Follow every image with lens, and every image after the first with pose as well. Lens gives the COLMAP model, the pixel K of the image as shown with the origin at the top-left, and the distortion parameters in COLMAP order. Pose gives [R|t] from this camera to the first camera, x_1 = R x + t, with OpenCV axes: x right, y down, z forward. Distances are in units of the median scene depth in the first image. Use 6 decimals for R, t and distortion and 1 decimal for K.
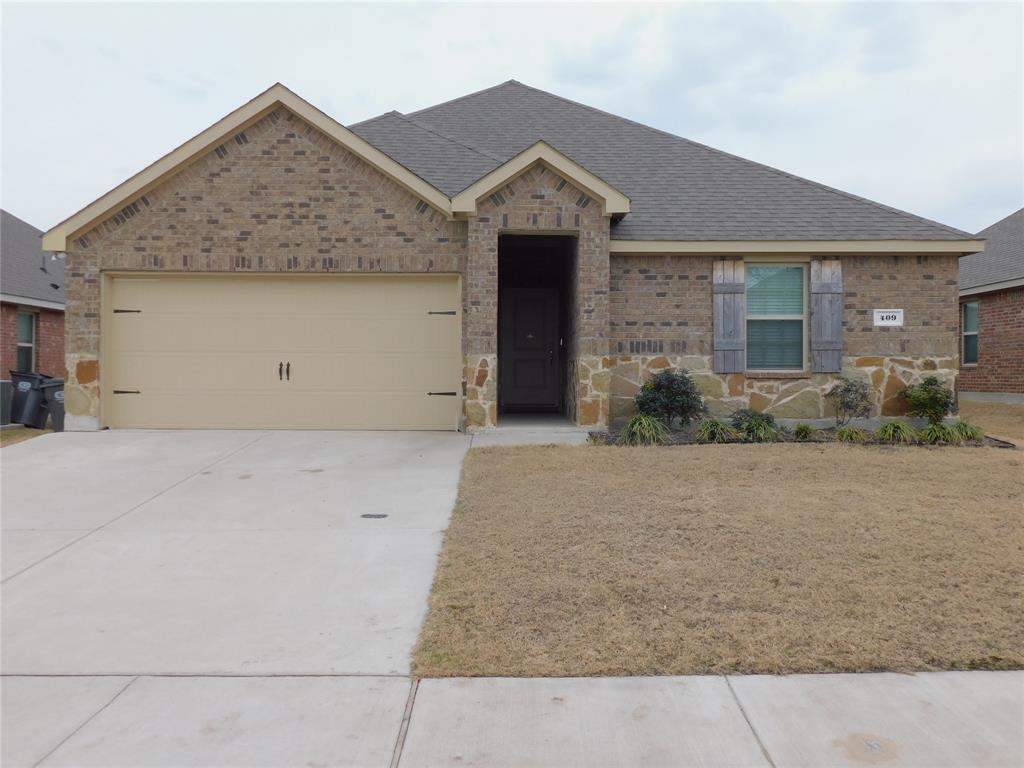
lens RADIAL K [[880.6, 0, 511.4], [0, 880.6, 377.6], [0, 0, 1]] dist [-0.008486, -0.021476]
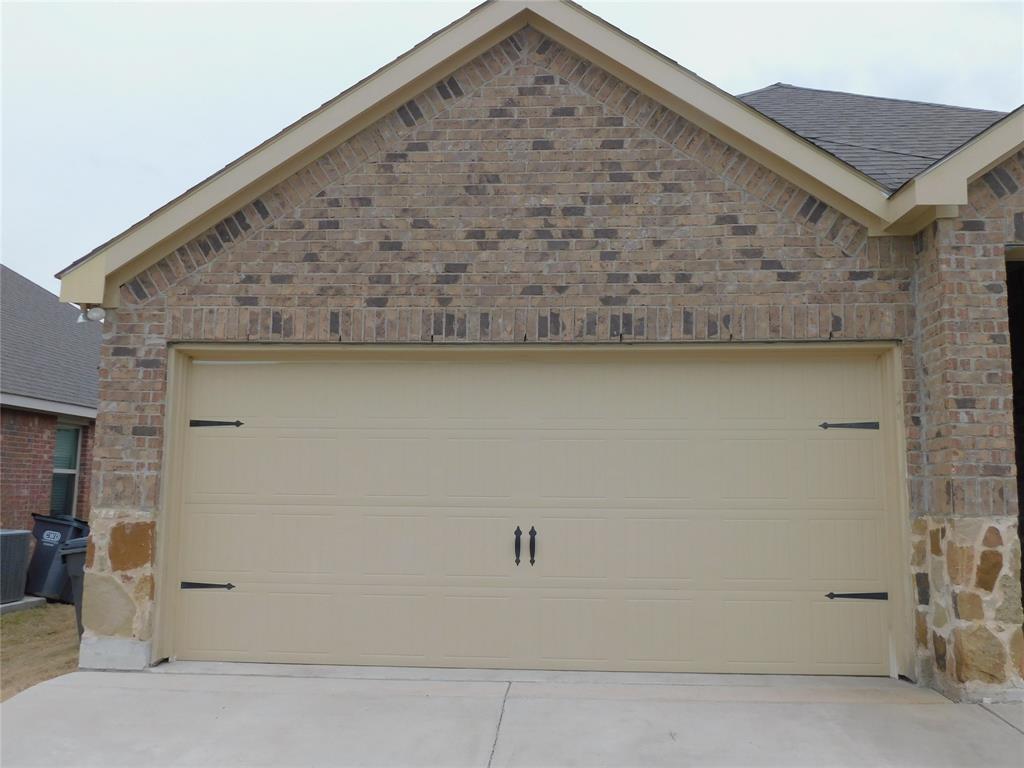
lens RADIAL K [[880.6, 0, 511.4], [0, 880.6, 377.6], [0, 0, 1]] dist [-0.008486, -0.021476]
pose [[0.997613, -0.006026, -0.068790, -0.236278], [-0.003269, 0.990947, -0.134211, -0.034893], [0.068976, 0.134116, 0.988562, 0.515429]]
